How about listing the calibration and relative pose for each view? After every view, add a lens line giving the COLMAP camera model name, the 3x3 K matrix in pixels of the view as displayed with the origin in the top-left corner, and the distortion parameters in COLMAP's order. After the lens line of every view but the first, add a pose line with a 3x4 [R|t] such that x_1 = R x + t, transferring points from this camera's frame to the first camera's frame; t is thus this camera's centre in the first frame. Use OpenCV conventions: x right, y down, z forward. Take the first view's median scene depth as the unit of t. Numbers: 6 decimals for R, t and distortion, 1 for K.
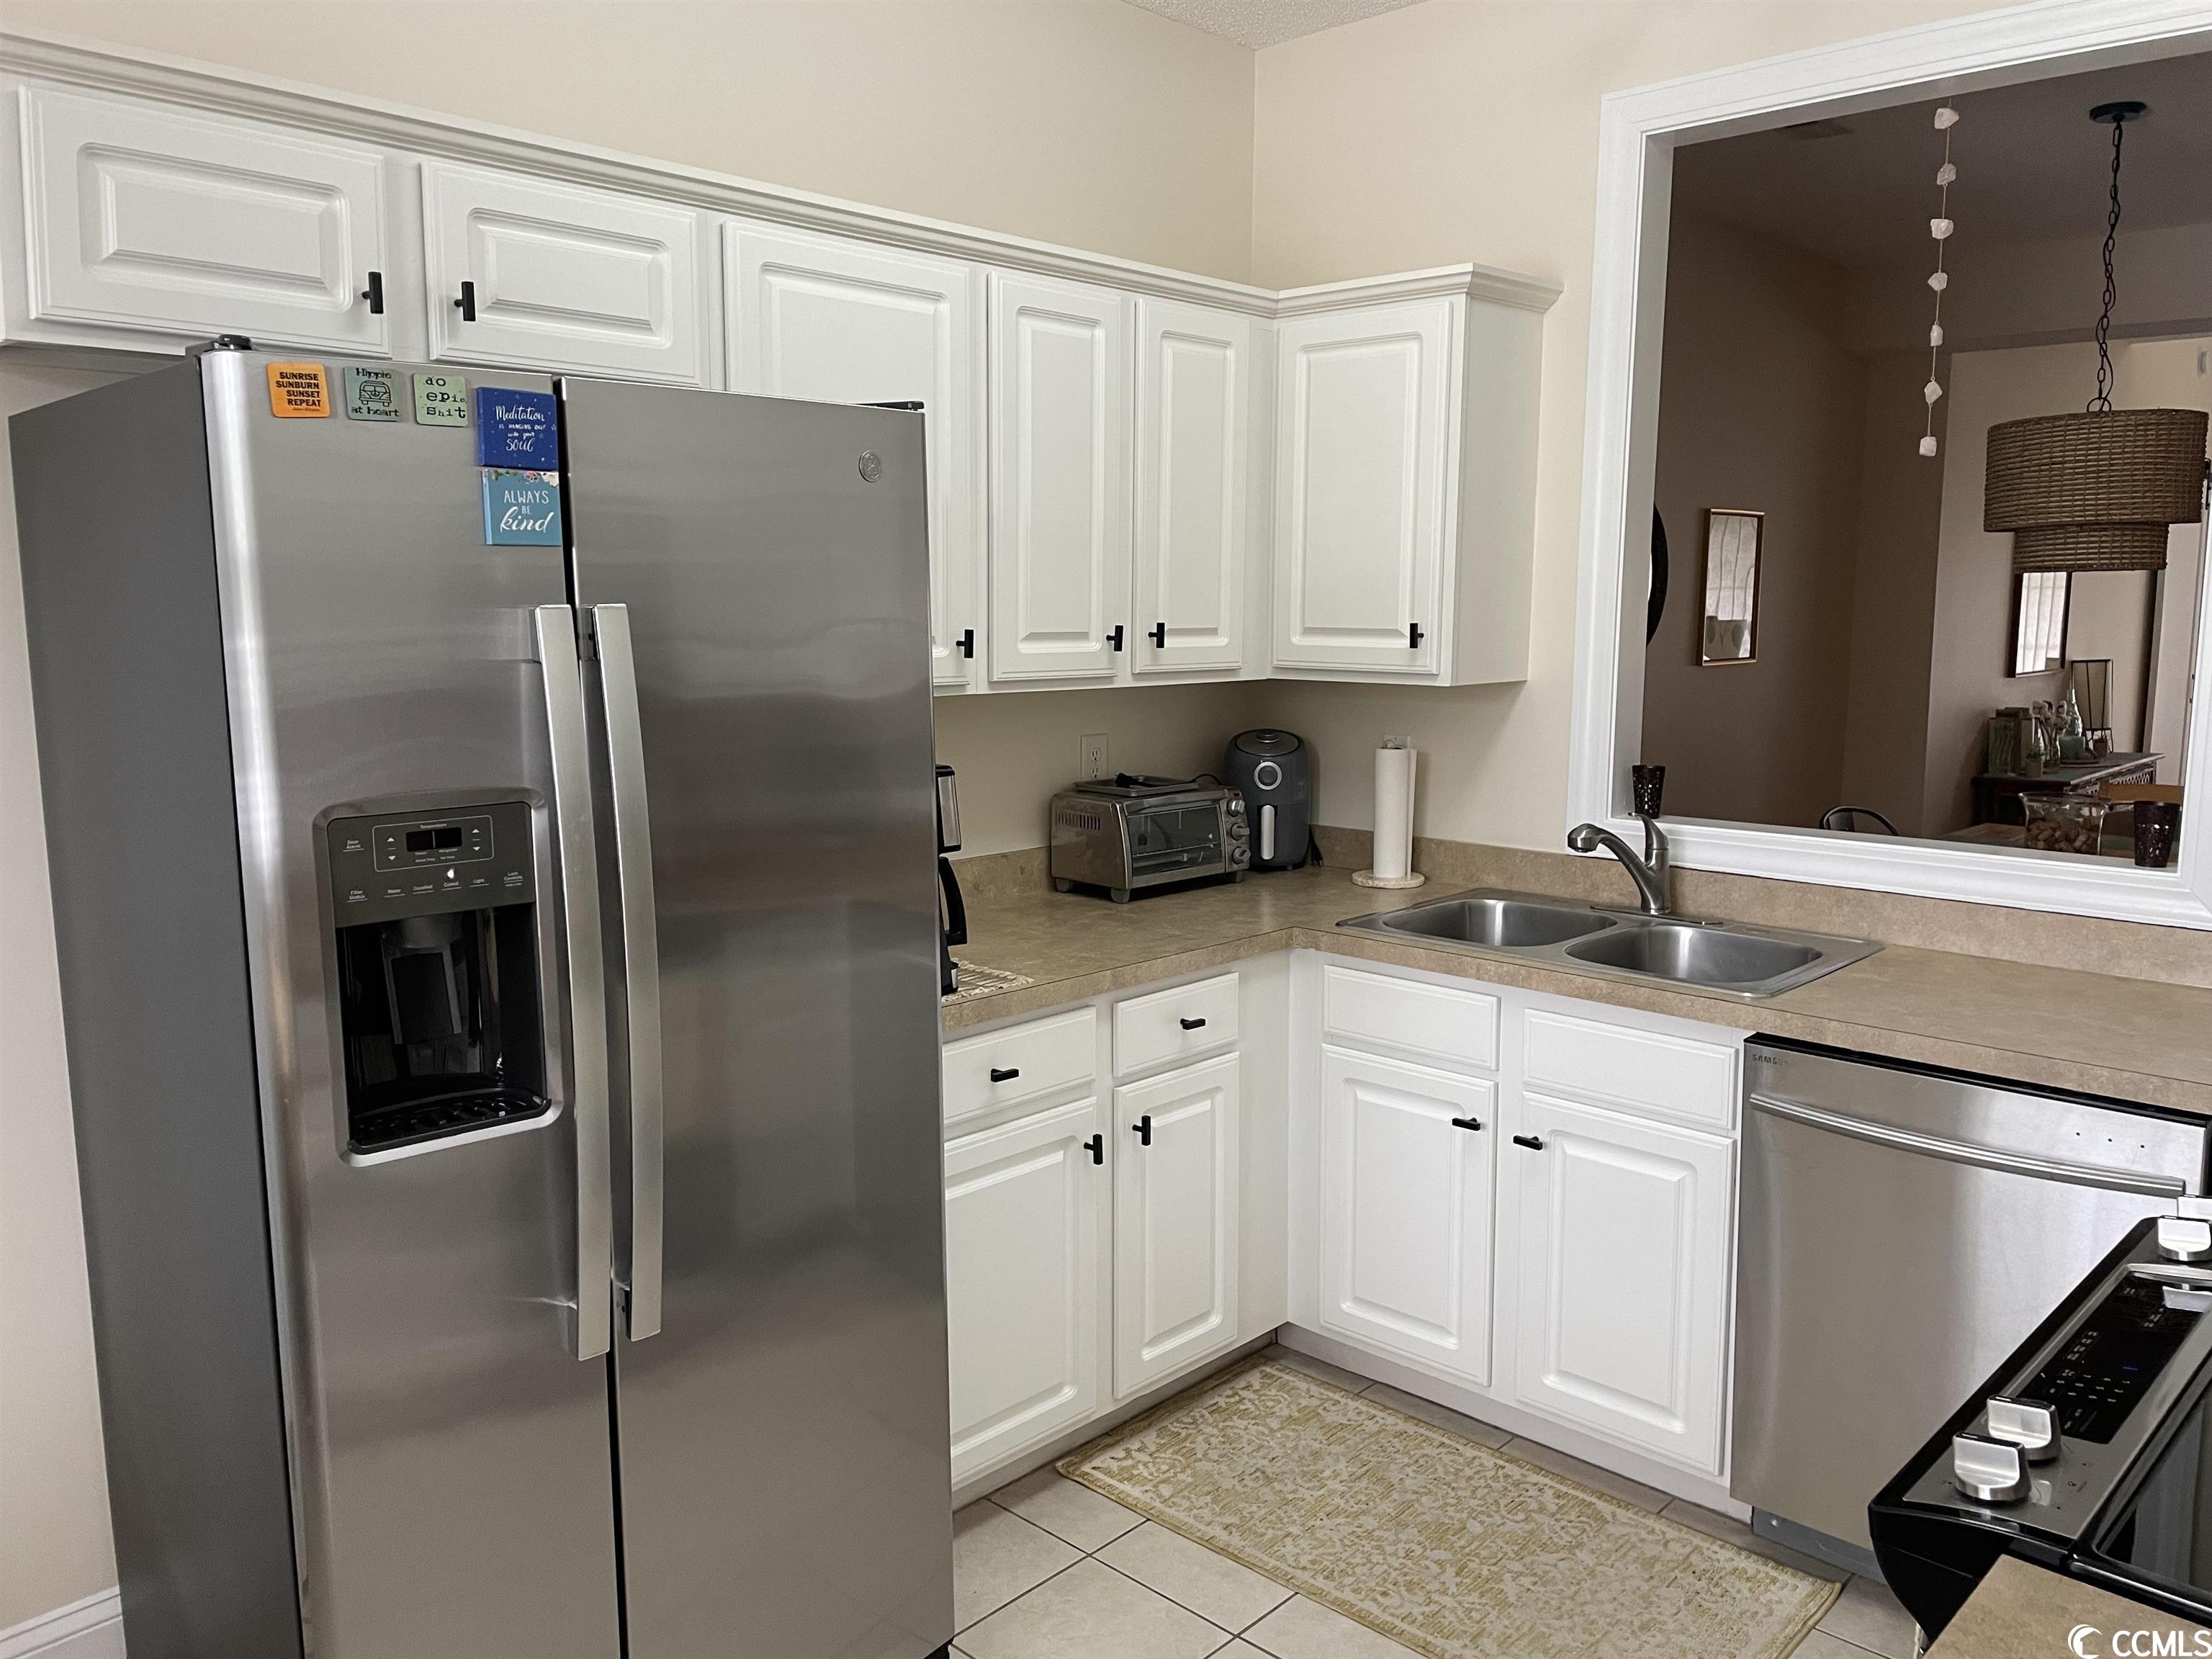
lens RADIAL K [[1665.3, 0, 1122.5], [0, 1665.3, 800.2], [0, 0, 1]] dist [0.090004, -0.103330]
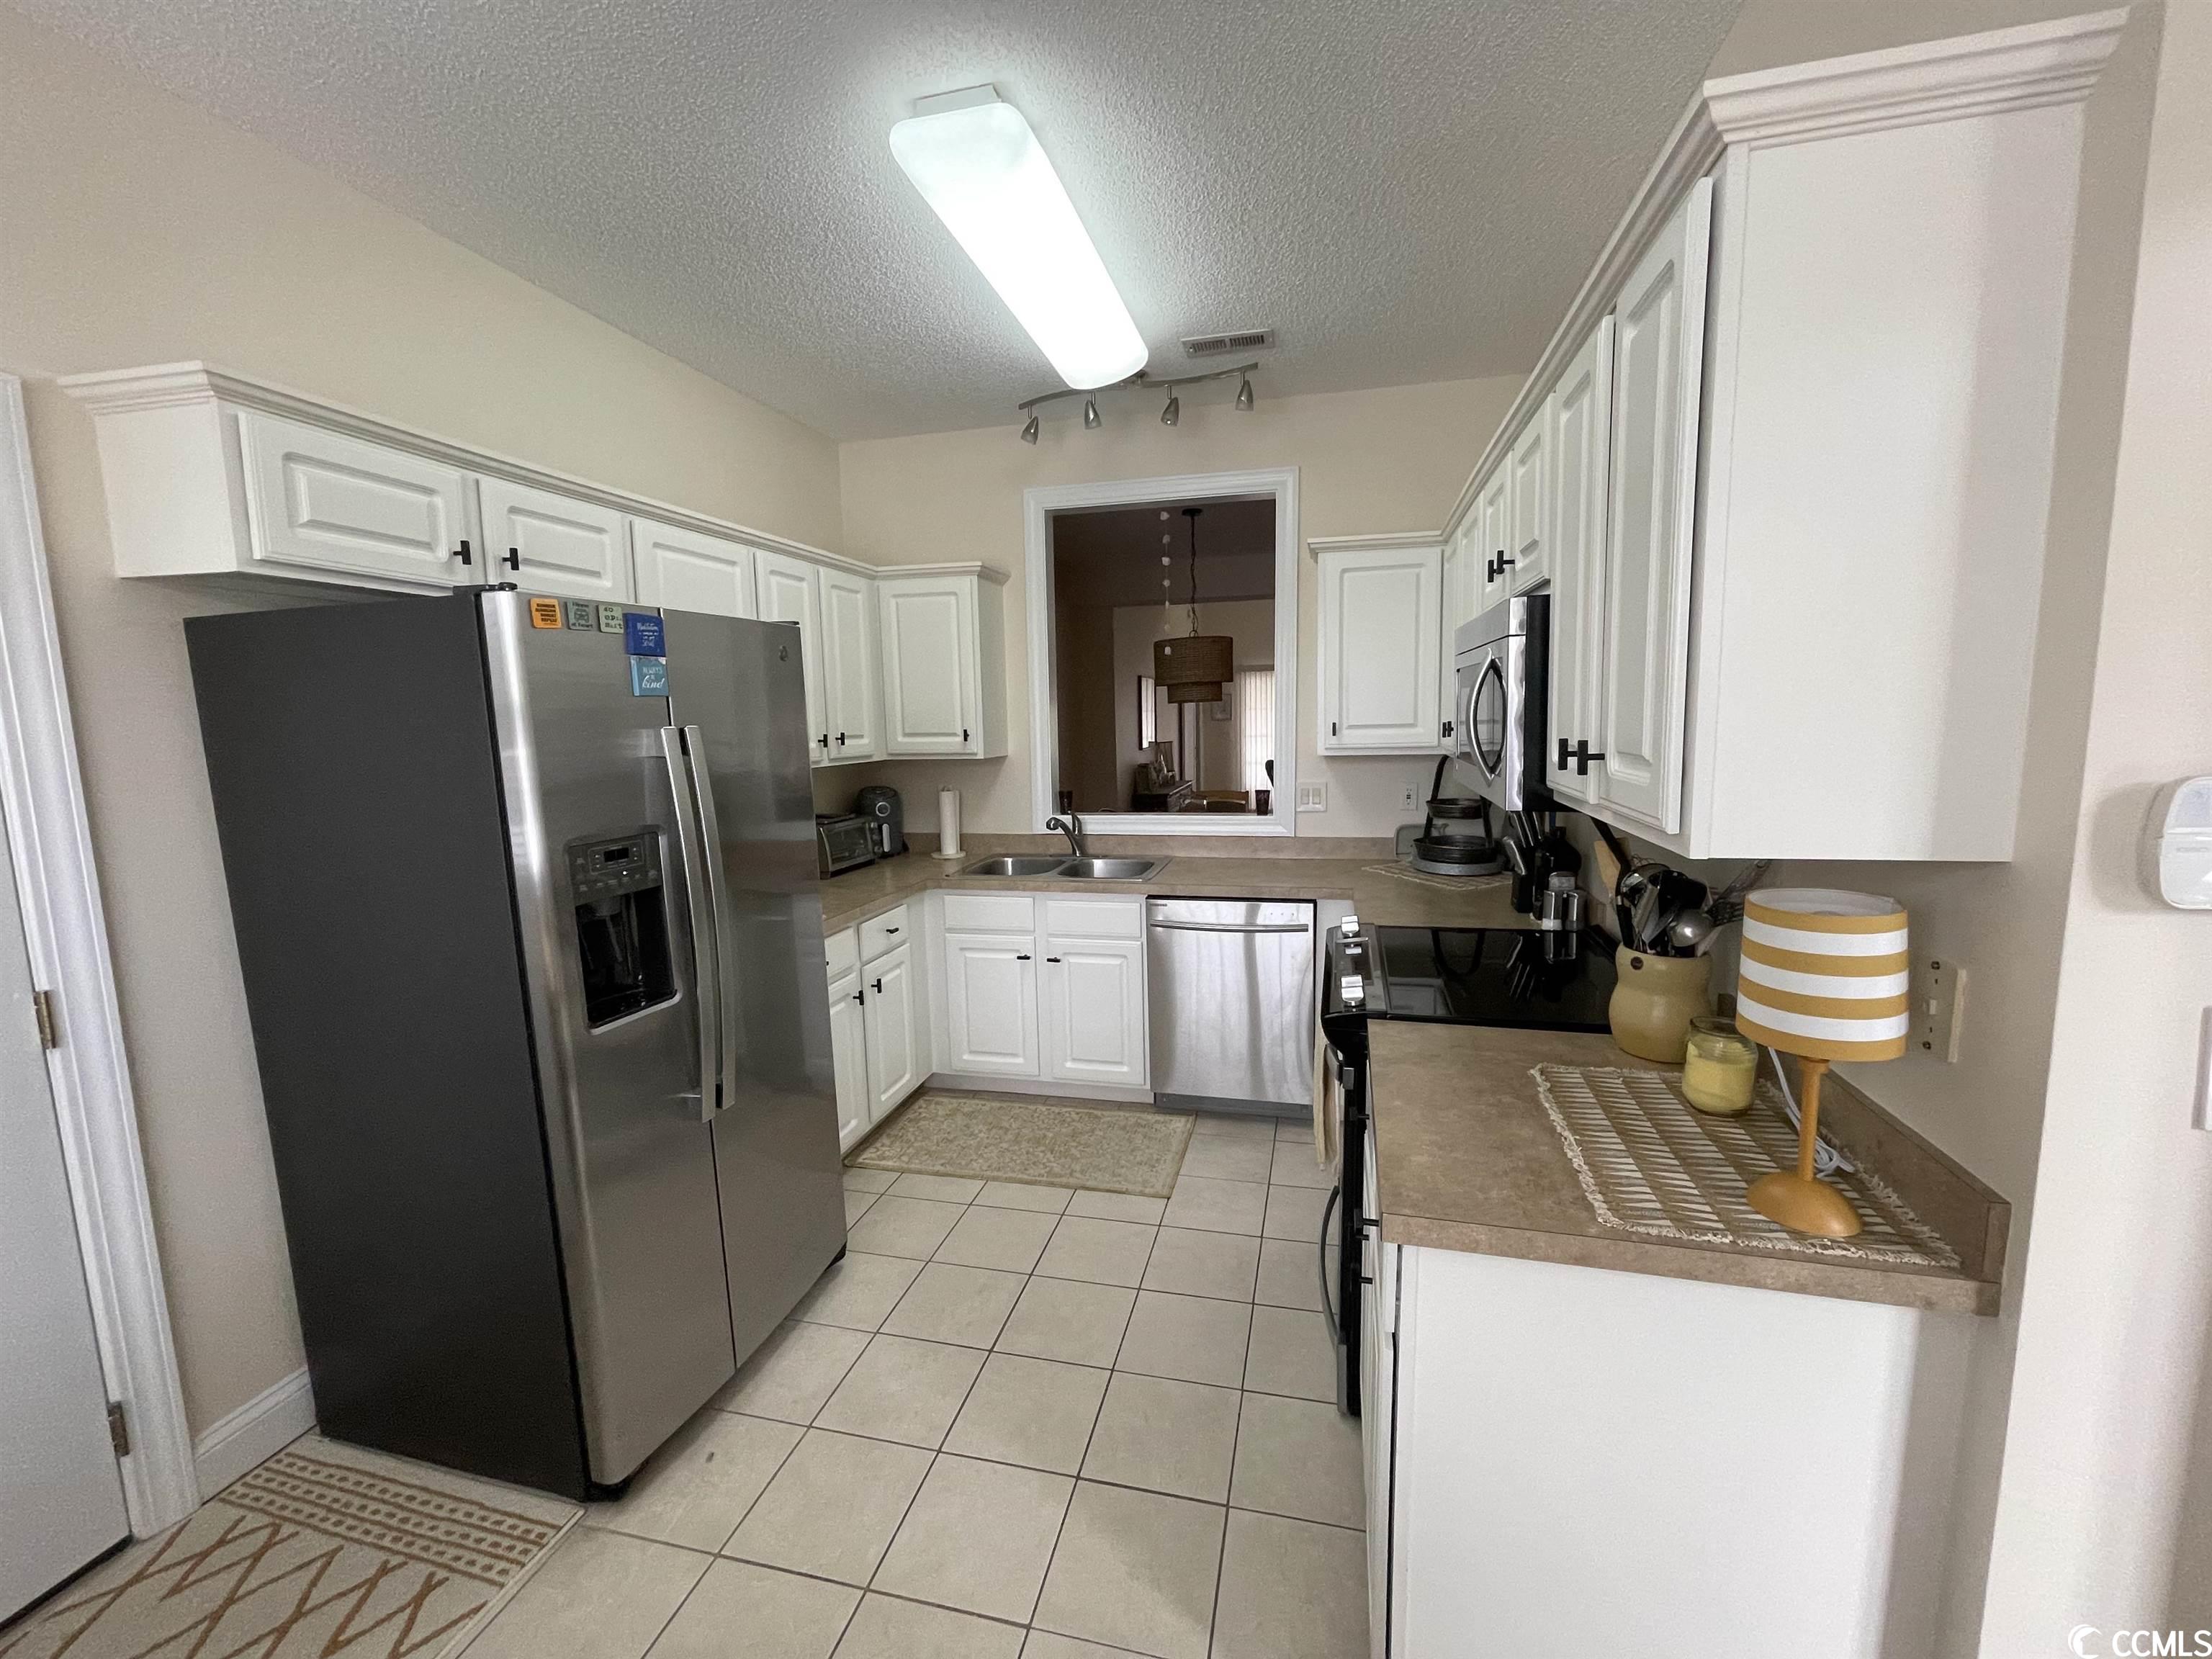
lens RADIAL K [[891.8, 0, 1115.3], [0, 891.8, 823.5], [0, 0, 1]] dist [-0.002215, 0.000065]
pose [[0.870753, -0.082108, 0.484818, -0.254002], [0.085719, 0.996210, 0.014763, 0.013473], [-0.484192, 0.028703, 0.874491, -0.078088]]
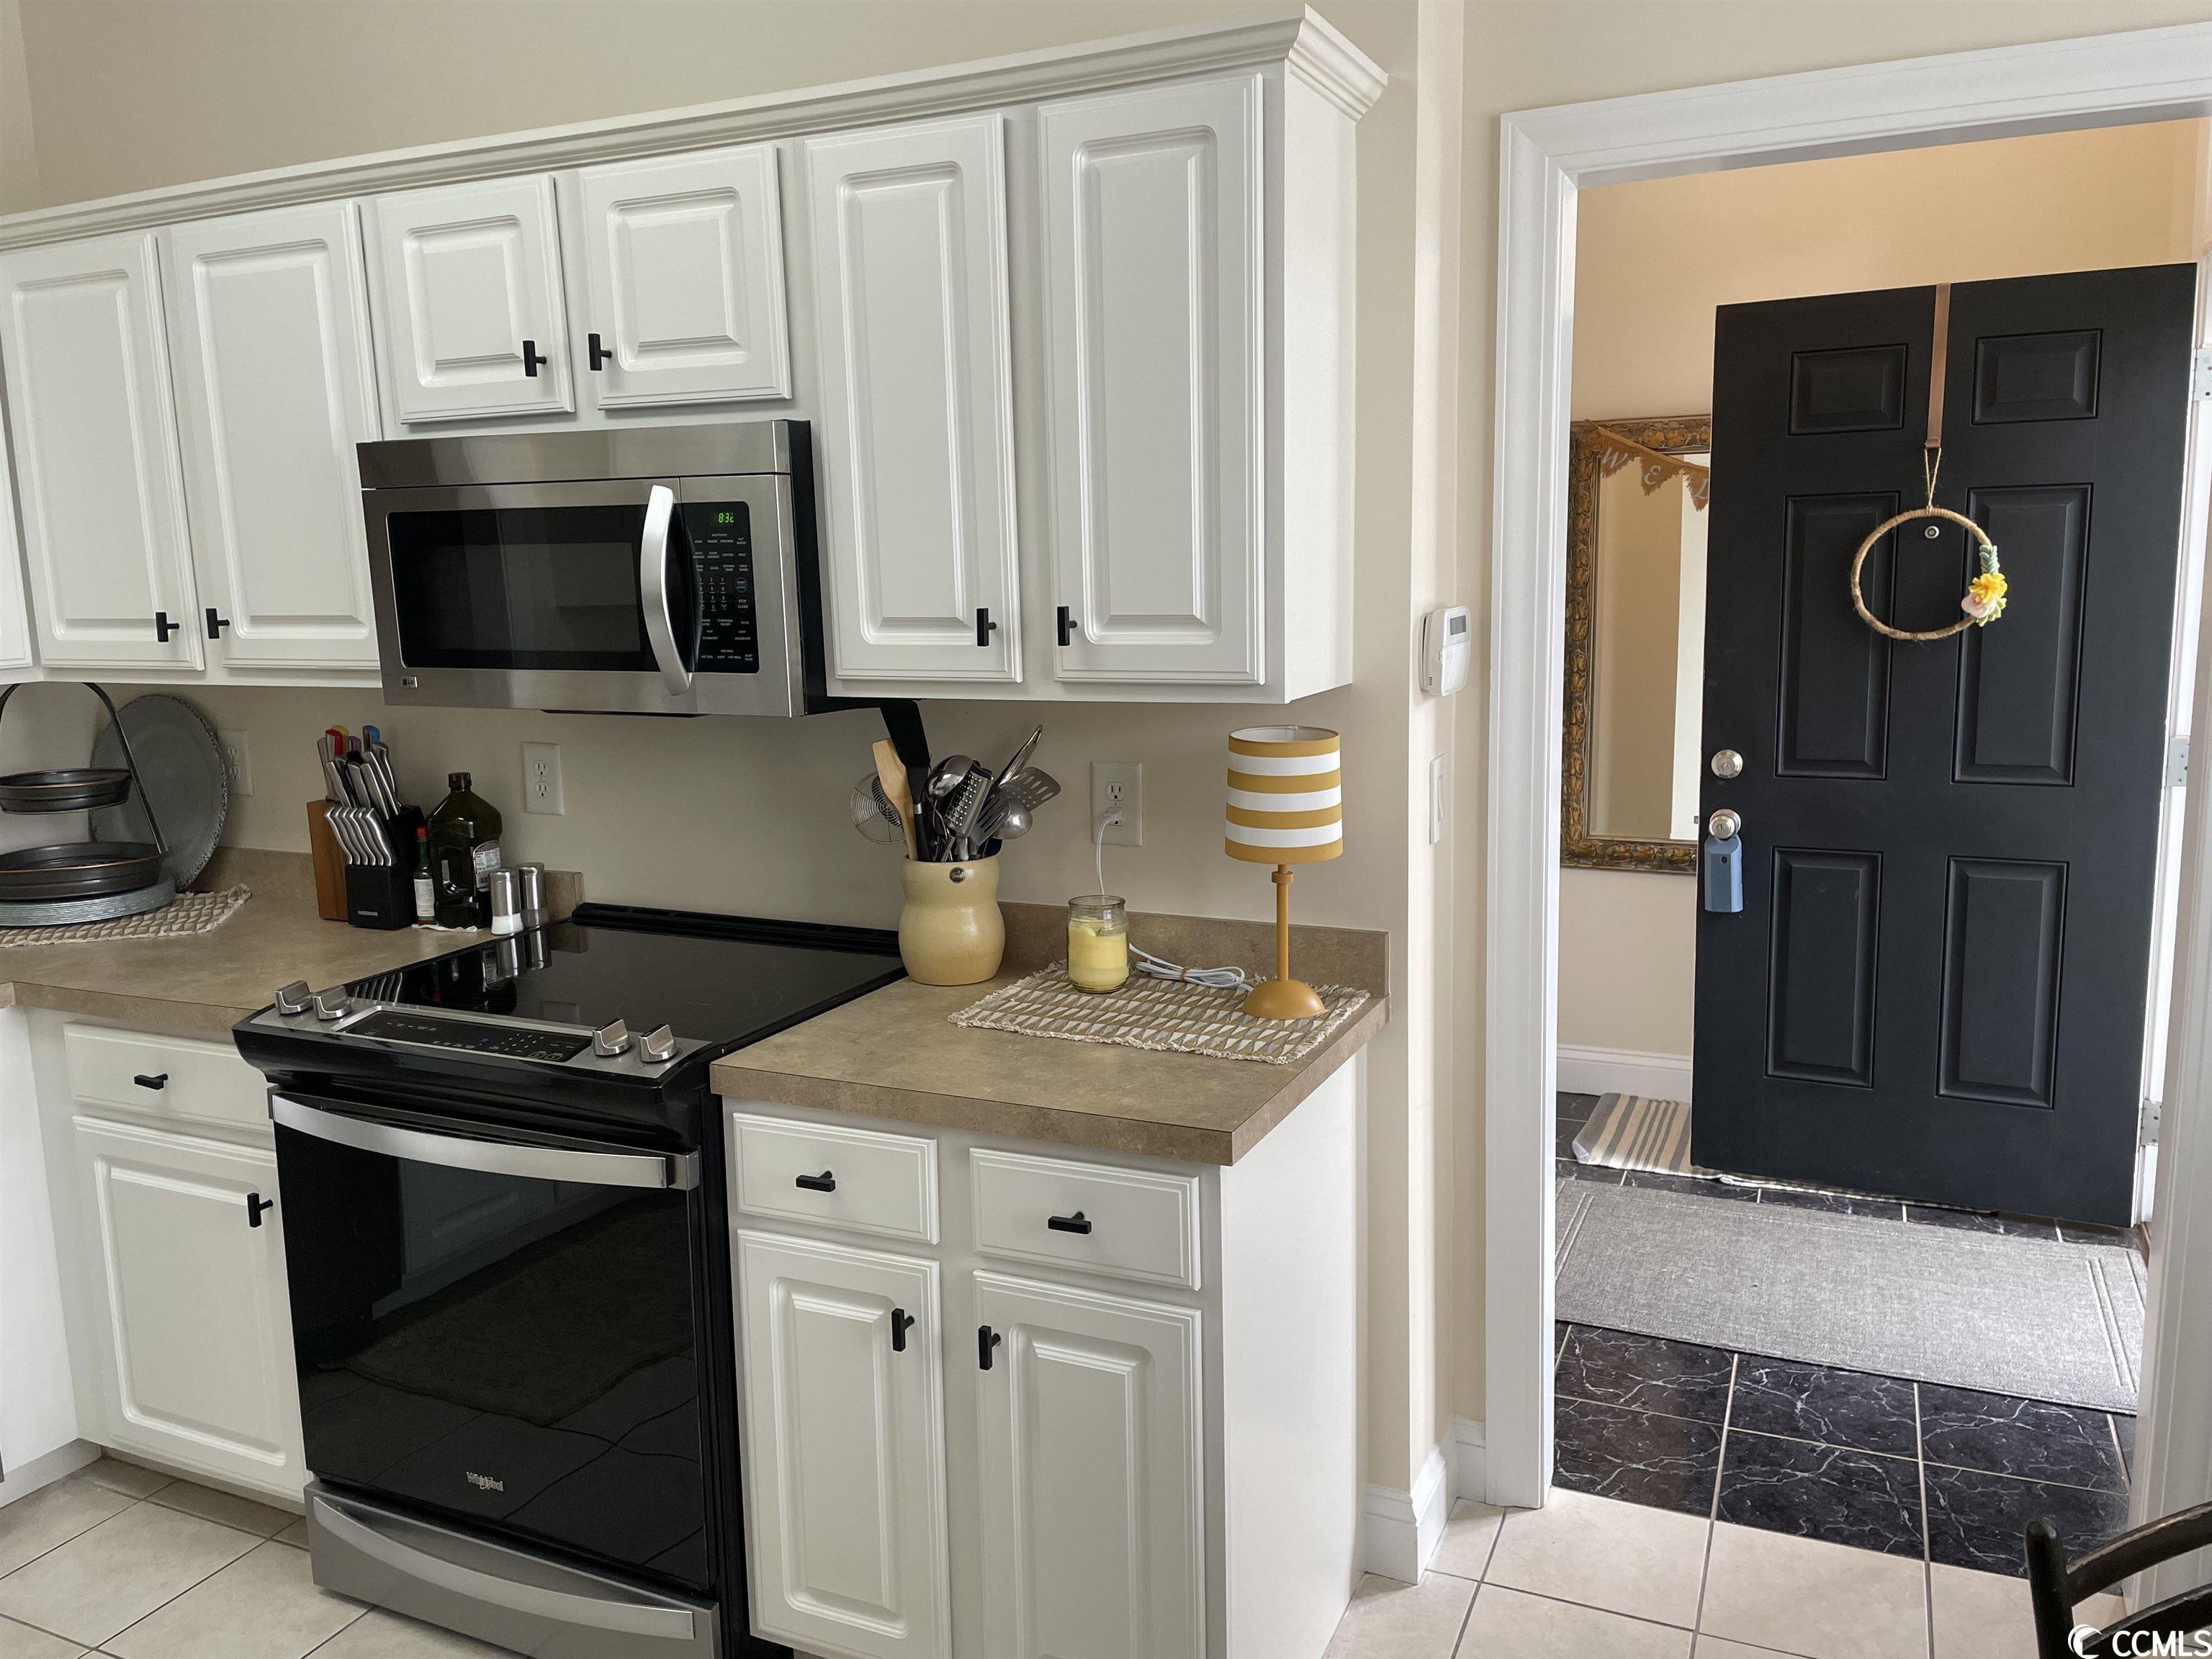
lens RADIAL K [[1665.3, 0, 1100.4], [0, 1665.3, 827.0], [0, 0, 1]] dist [0.090004, -0.103330]
pose [[-0.317203, -0.148232, 0.936701, -0.561603], [0.141847, 0.969182, 0.201407, -0.056794], [-0.937689, 0.196756, -0.286402, 0.437877]]
